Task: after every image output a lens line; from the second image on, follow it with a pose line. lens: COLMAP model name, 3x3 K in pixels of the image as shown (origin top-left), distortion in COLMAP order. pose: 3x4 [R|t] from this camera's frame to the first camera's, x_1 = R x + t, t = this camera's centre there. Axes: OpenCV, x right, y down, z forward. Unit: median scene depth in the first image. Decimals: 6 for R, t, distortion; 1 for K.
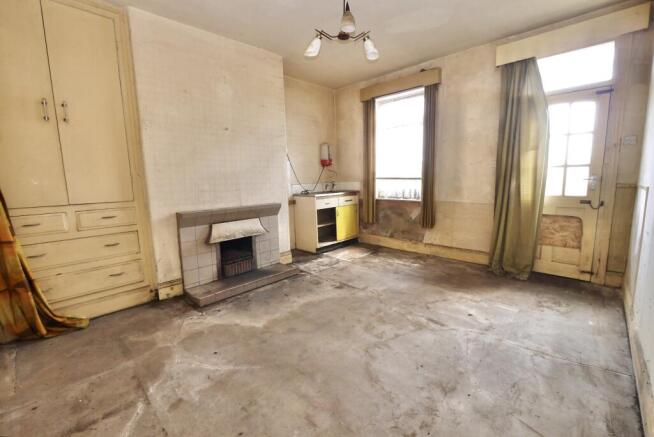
lens RADIAL K [[278.0, 0, 326.9], [0, 278.0, 211.4], [0, 0, 1]] dist [-0.001199, -0.000444]
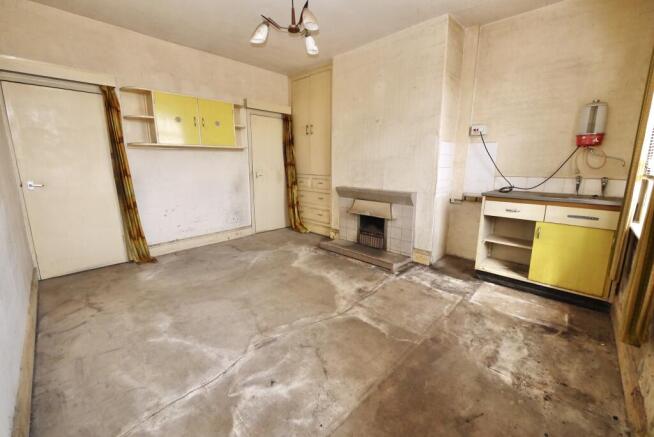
lens RADIAL K [[264.7, 0, 327.6], [0, 264.7, 213.6], [0, 0, 1]] dist [-0.002319, 0.000146]
pose [[0.014775, 0.212882, -0.976966, 0.807464], [-0.130492, 0.969127, 0.209200, -0.129749], [0.991339, 0.124396, 0.042098, 0.810546]]
